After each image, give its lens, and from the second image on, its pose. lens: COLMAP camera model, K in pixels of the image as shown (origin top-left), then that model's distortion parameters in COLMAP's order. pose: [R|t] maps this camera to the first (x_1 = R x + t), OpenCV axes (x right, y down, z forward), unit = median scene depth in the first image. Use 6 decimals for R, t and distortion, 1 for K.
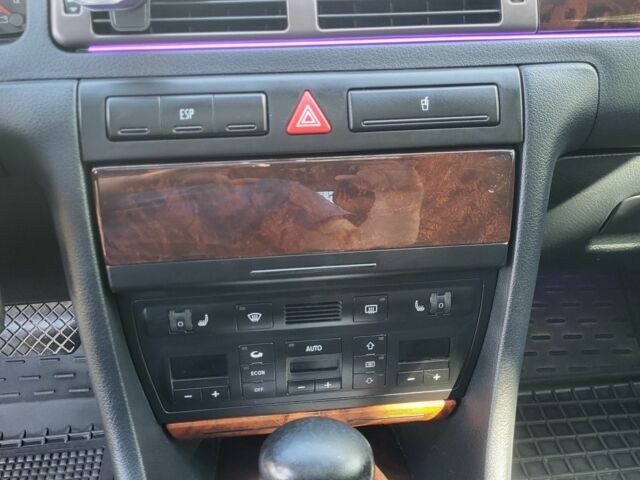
lens RADIAL K [[693.3, 0, 322.8], [0, 693.3, 237.0], [0, 0, 1]] dist [0.026761, 0.000000]
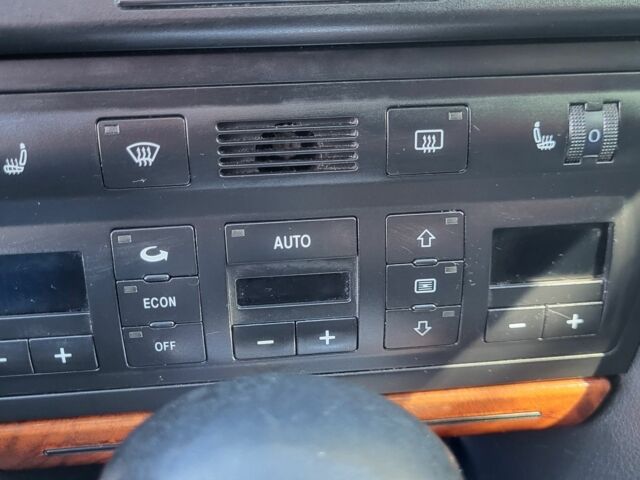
lens RADIAL K [[721.1, 0, 318.6], [0, 721.1, 242.1], [0, 0, 1]] dist [-0.041045, 0.000000]
pose [[0.999816, -0.008697, -0.017116, 0.010517], [0.007450, 0.997406, -0.071593, 0.191981], [0.017694, 0.071453, 0.997287, 0.567235]]
